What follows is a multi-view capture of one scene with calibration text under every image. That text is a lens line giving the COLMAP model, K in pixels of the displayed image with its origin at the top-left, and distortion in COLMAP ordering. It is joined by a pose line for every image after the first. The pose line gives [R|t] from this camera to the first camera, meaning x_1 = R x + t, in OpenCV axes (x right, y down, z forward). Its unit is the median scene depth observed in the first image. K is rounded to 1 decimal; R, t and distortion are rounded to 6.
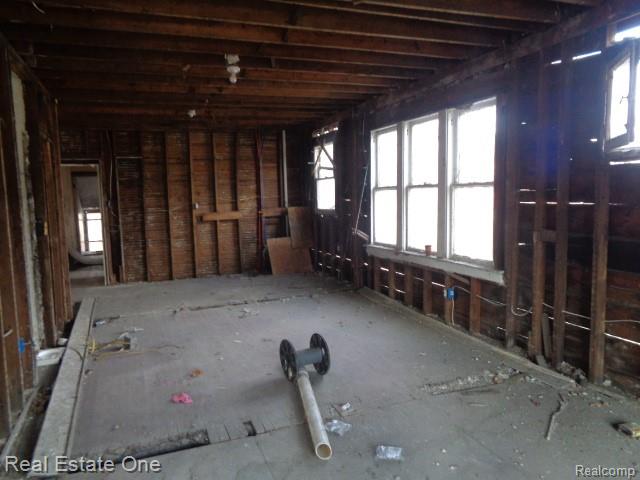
lens RADIAL K [[475.8, 0, 320.9], [0, 475.8, 239.4], [0, 0, 1]] dist [-0.009319, 0.004990]
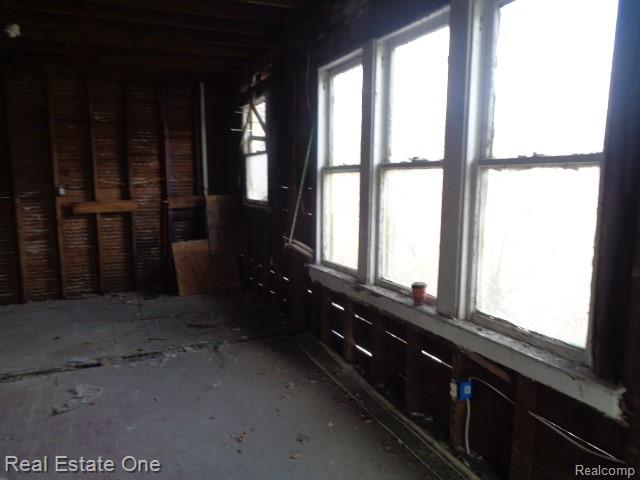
lens RADIAL K [[475.8, 0, 317.8], [0, 475.8, 240.2], [0, 0, 1]] dist [-0.009319, 0.004990]
pose [[0.998362, 0.014255, 0.055413, 0.069174], [-0.016235, 0.999240, 0.035452, -0.037473], [-0.054866, -0.036293, 0.997834, 0.384755]]
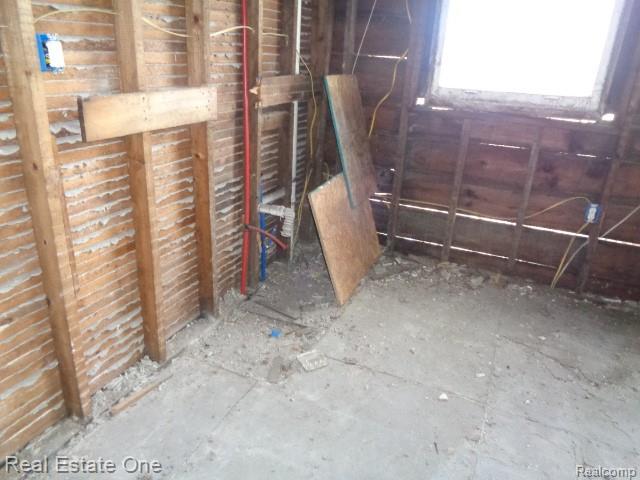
lens RADIAL K [[475.8, 0, 321.0], [0, 475.8, 240.9], [0, 0, 1]] dist [-0.009319, 0.004990]
pose [[0.716510, -0.191584, 0.670752, -0.376733], [-0.003804, 0.960459, 0.278396, -0.063765], [-0.697566, -0.202025, 0.687450, 0.975810]]
